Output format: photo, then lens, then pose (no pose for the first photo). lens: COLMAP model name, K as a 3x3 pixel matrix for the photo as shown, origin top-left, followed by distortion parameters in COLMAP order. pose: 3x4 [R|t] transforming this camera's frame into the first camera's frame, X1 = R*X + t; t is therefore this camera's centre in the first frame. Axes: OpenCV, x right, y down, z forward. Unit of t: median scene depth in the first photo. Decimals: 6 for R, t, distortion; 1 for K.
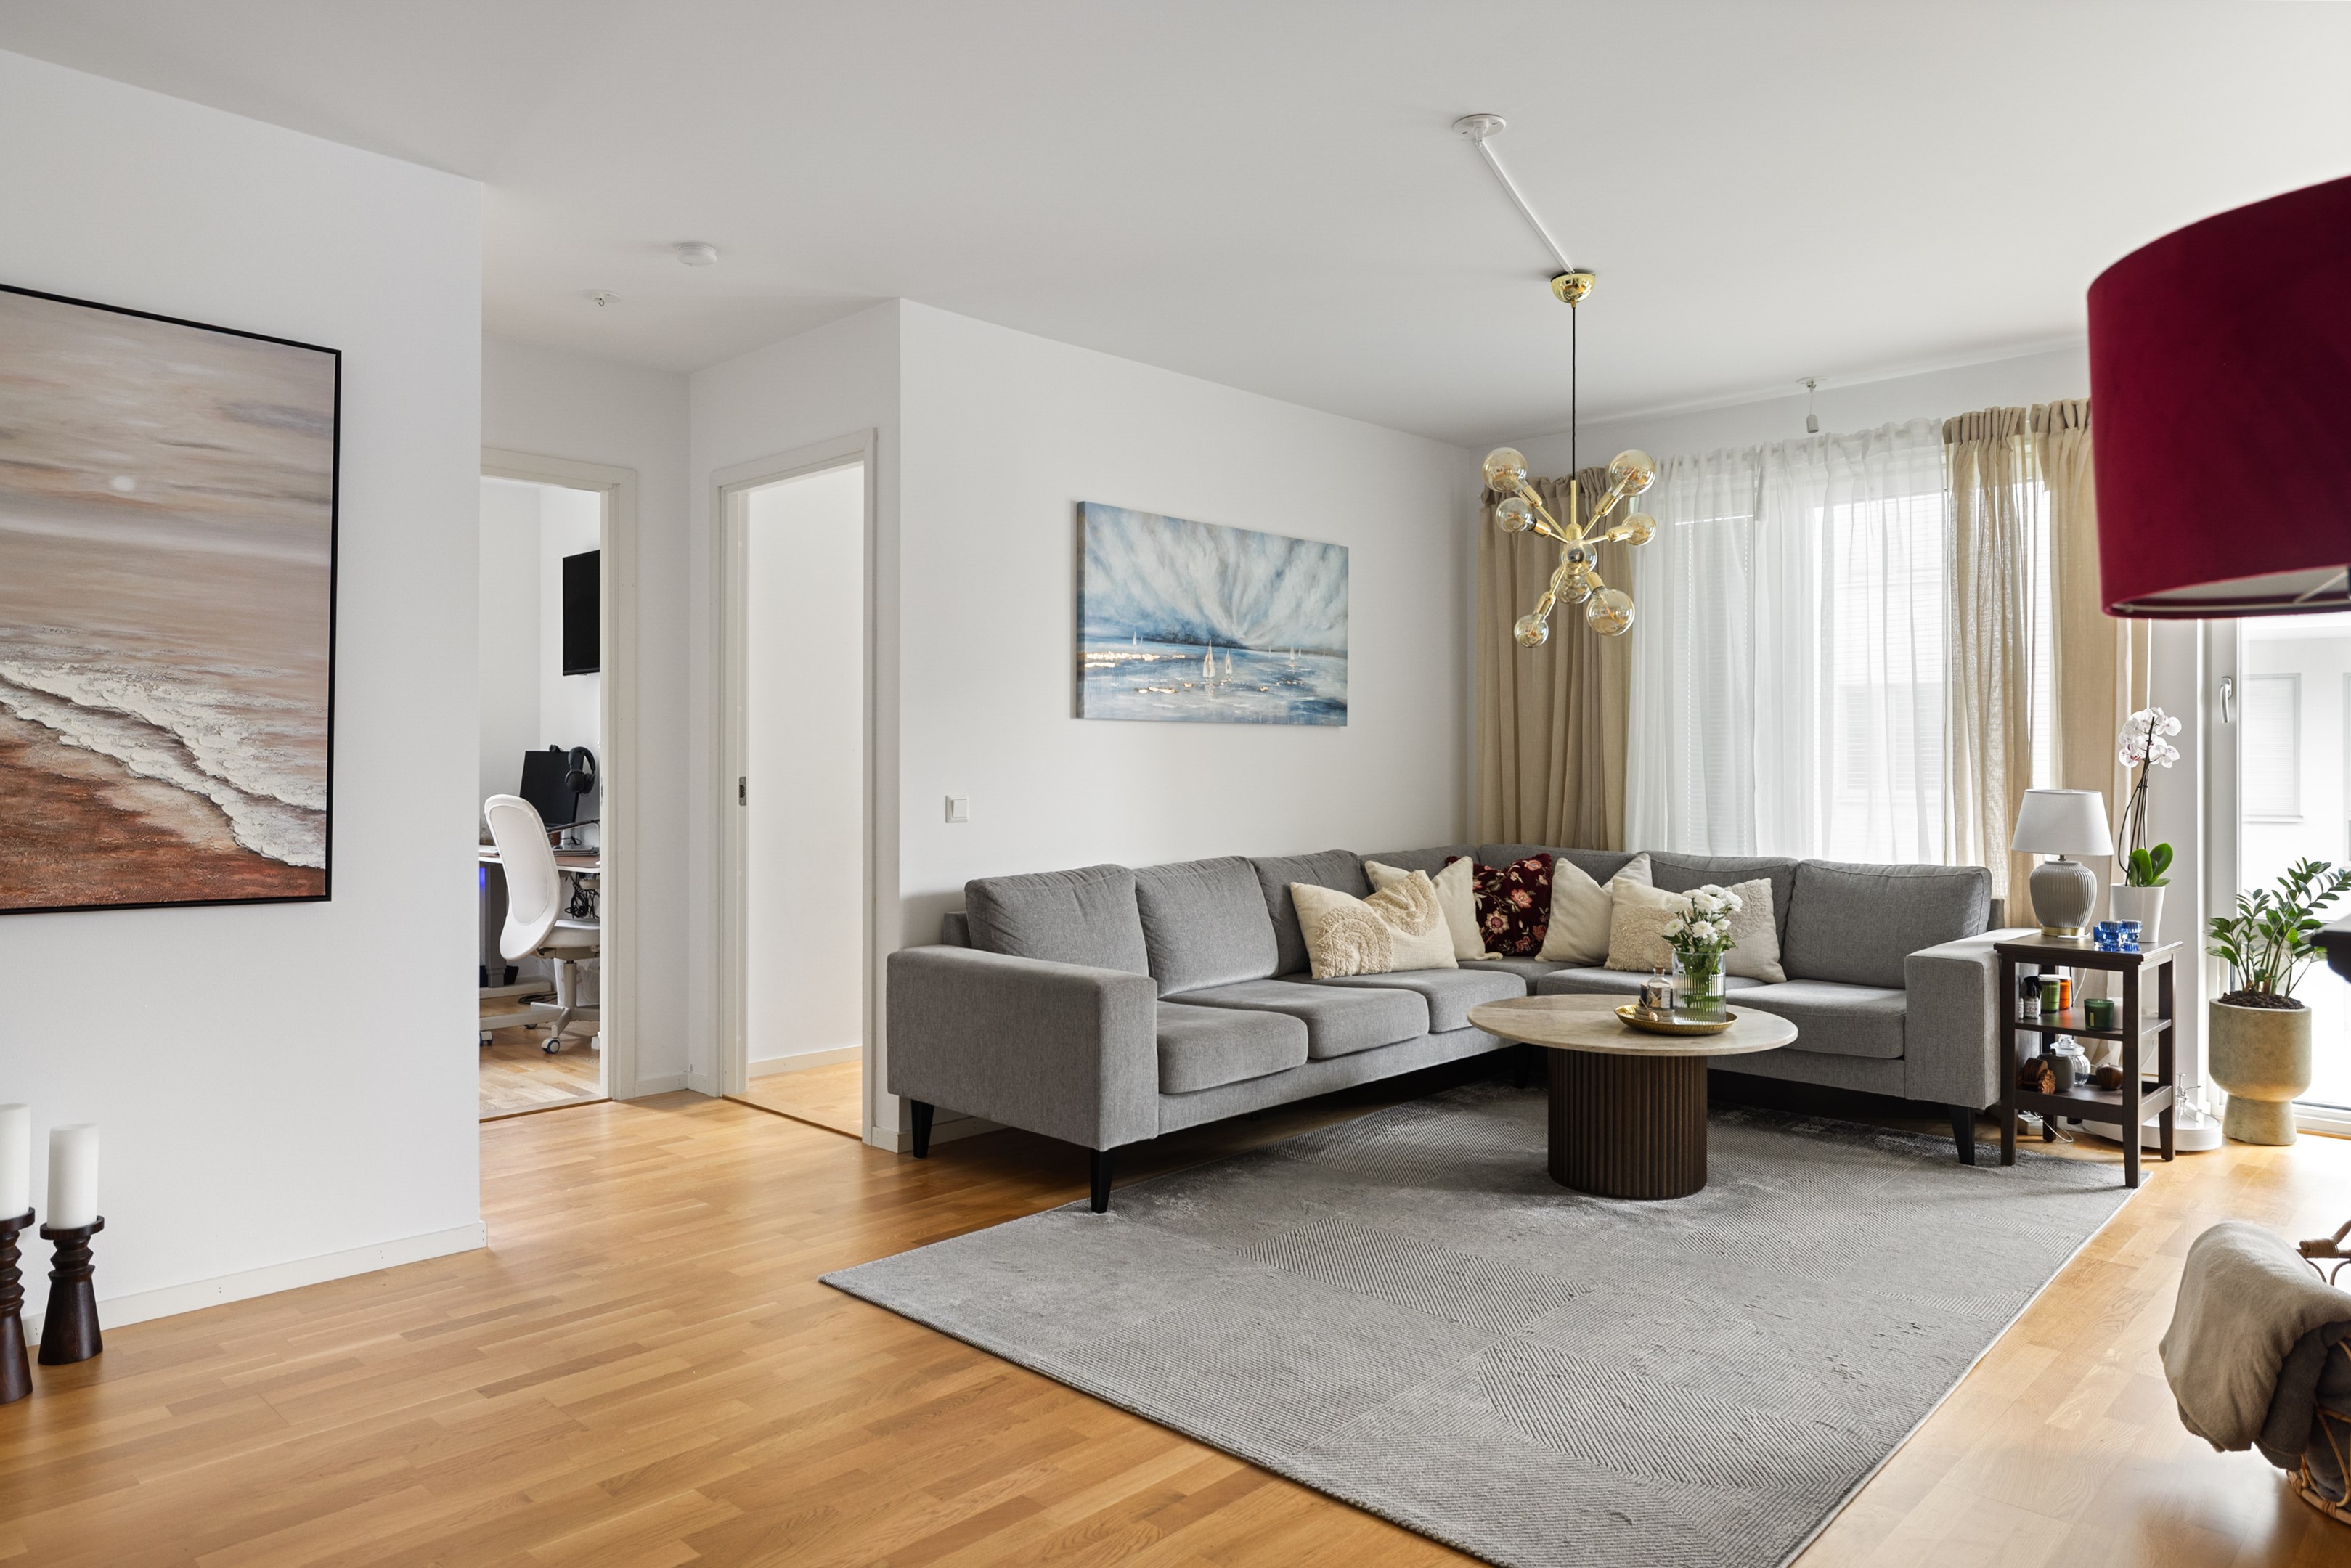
lens RADIAL K [[1515.4, 0, 1144.8], [0, 1515.4, 760.0], [0, 0, 1]] dist [0.012795, -0.003498]
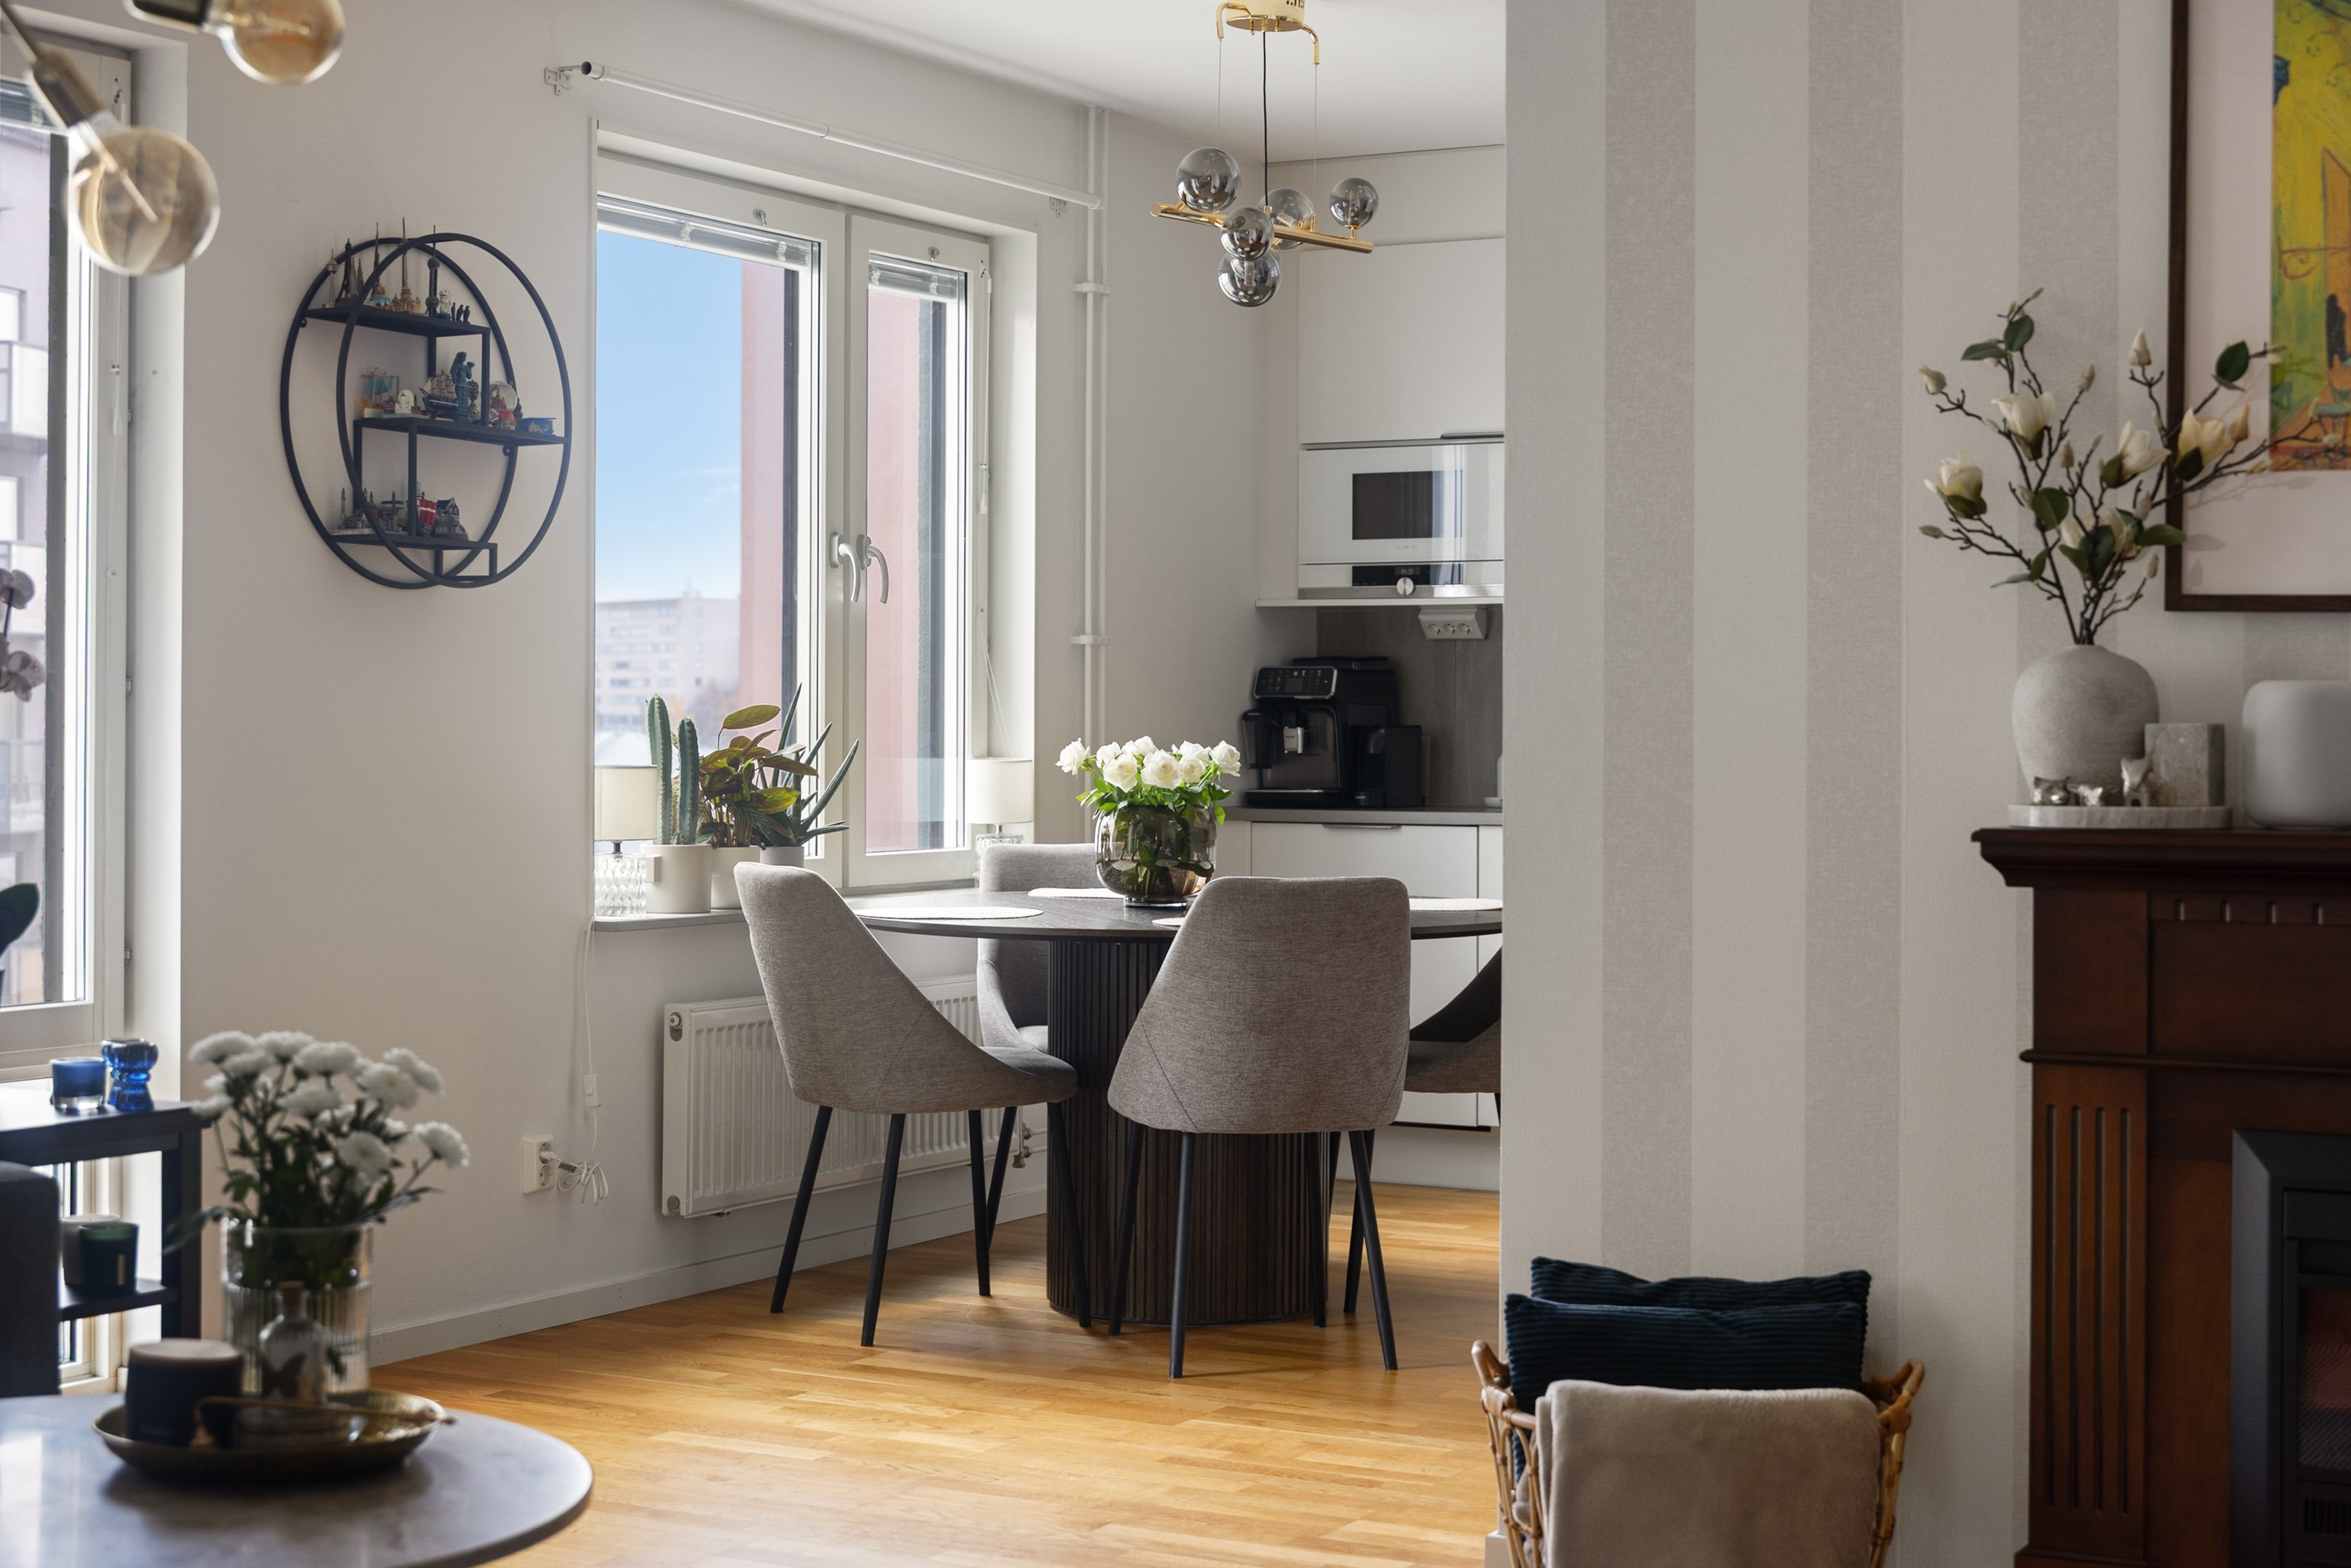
lens RADIAL K [[3557.6, 0, 1174.8], [0, 3557.6, 746.0], [0, 0, 1]] dist [-0.044875, 0.000000]
pose [[-0.279211, -0.007350, 0.960202, -0.424298], [-0.009604, 0.999942, 0.004862, 0.009057], [-0.960182, -0.007864, -0.279265, 0.926637]]
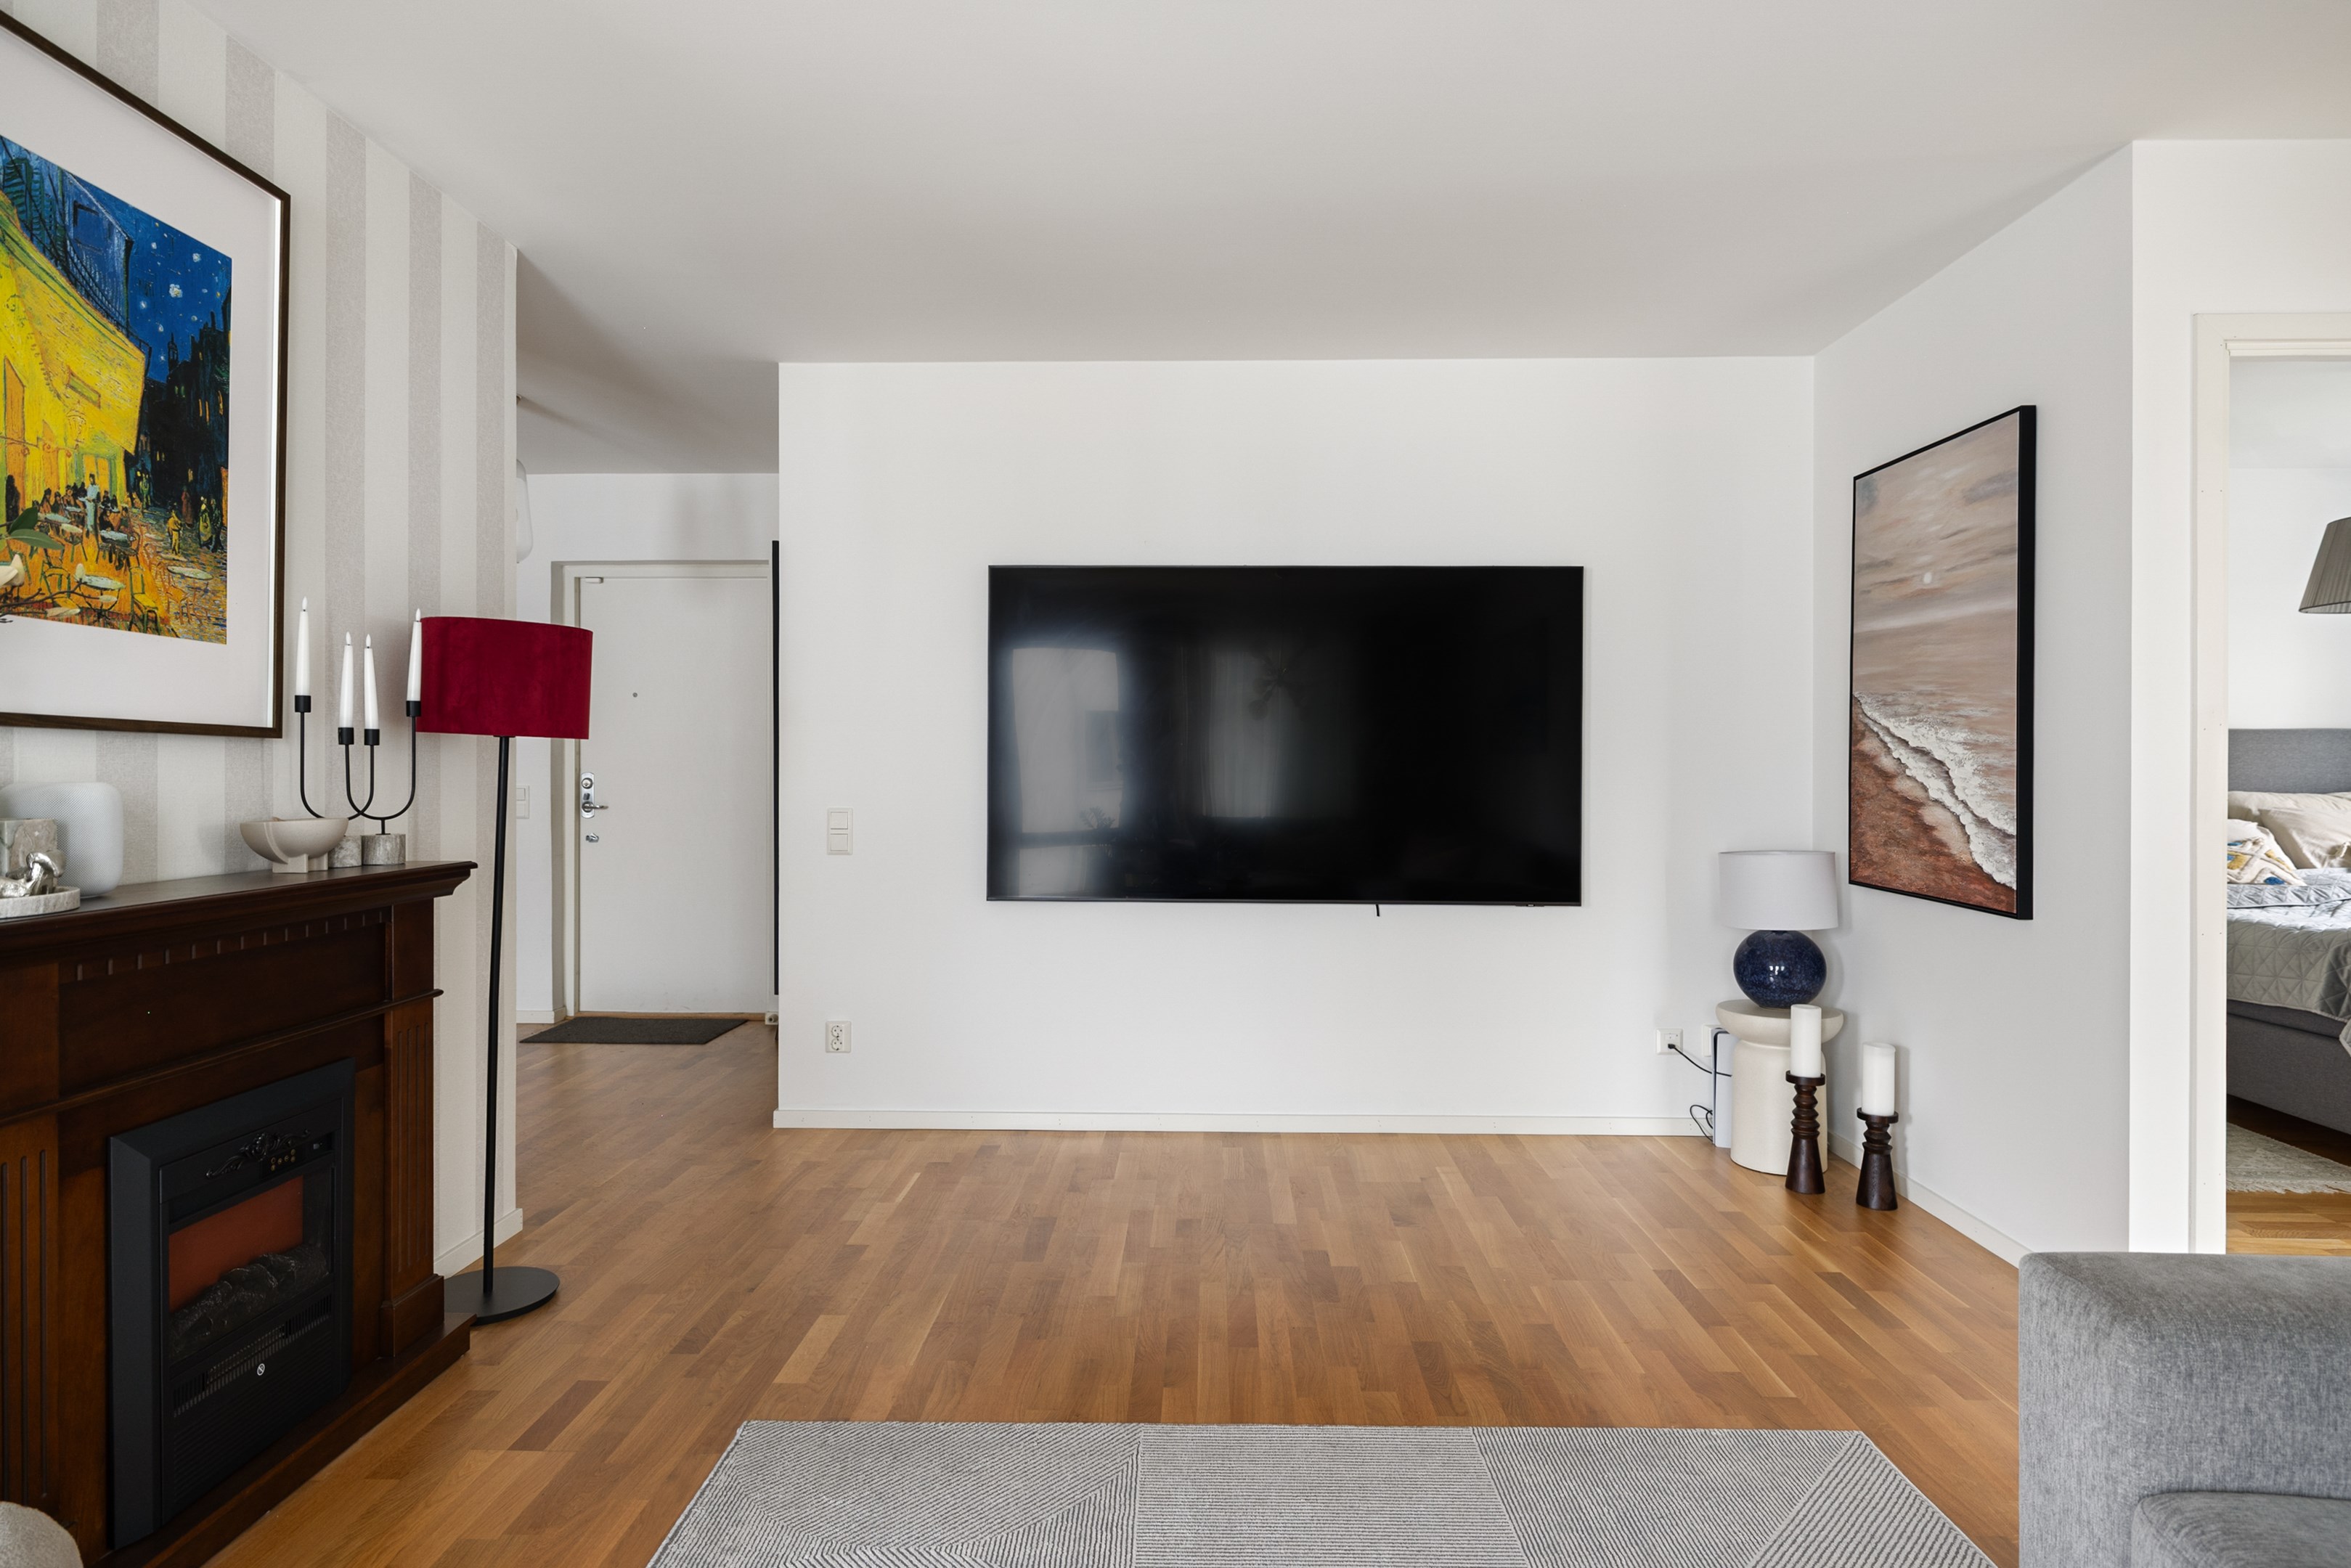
lens RADIAL K [[1269.5, 0, 1184.2], [0, 1269.5, 772.7], [0, 0, 1]] dist [0.003159, -0.002928]
pose [[-0.723715, 0.000667, -0.690099, 0.393813], [0.000411, 1.000000, 0.000535, -0.009279], [0.690099, 0.000103, -0.723715, 0.951059]]
